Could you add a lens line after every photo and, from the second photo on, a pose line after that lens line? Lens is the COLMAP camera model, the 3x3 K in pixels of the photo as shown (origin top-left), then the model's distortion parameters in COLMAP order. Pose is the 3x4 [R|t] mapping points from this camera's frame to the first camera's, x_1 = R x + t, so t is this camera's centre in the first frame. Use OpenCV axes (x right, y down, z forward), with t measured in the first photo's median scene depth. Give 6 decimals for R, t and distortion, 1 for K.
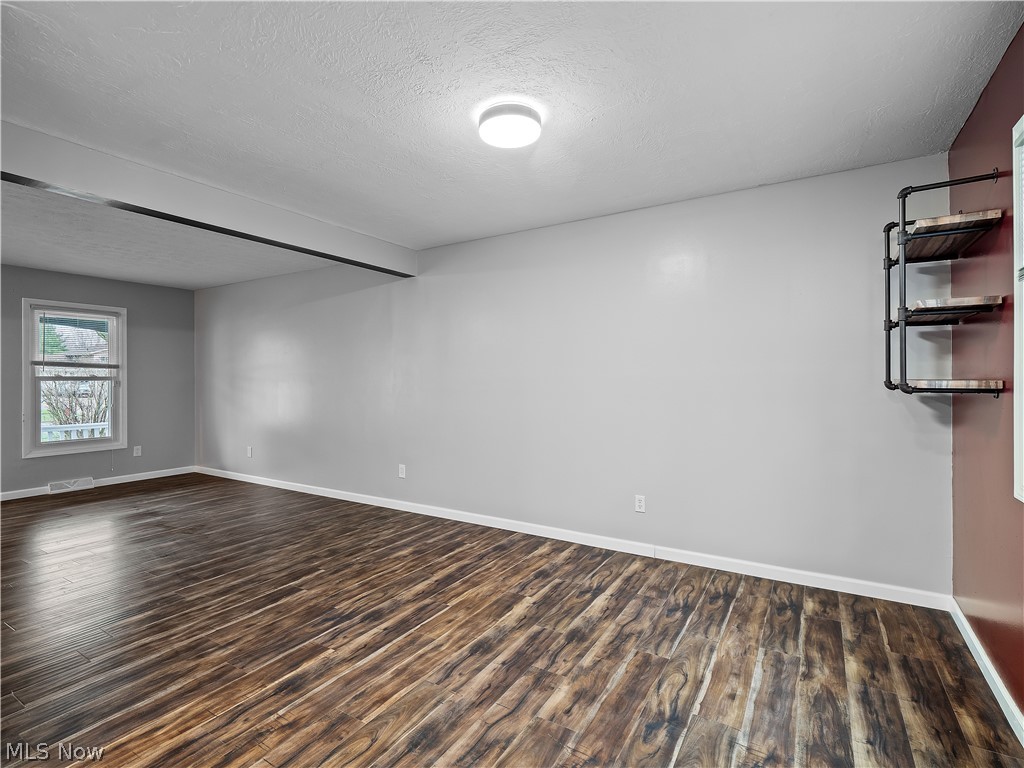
lens RADIAL K [[501.4, 0, 517.3], [0, 501.4, 390.3], [0, 0, 1]] dist [-0.000050, -0.002321]
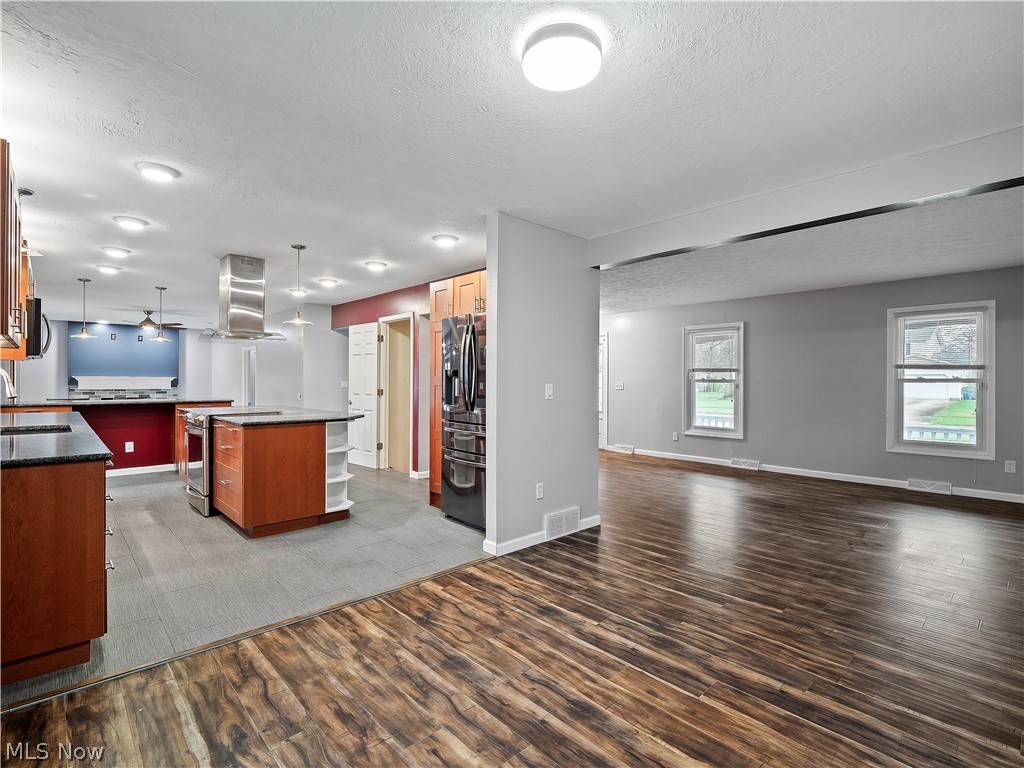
lens RADIAL K [[496.3, 0, 506.5], [0, 496.3, 381.7], [0, 0, 1]] dist [-0.000061, -0.000702]
pose [[-0.280904, 0.004773, -0.959724, 0.673240], [-0.025026, 0.999611, 0.012296, -0.025885], [0.959409, 0.027472, -0.280676, 0.998614]]
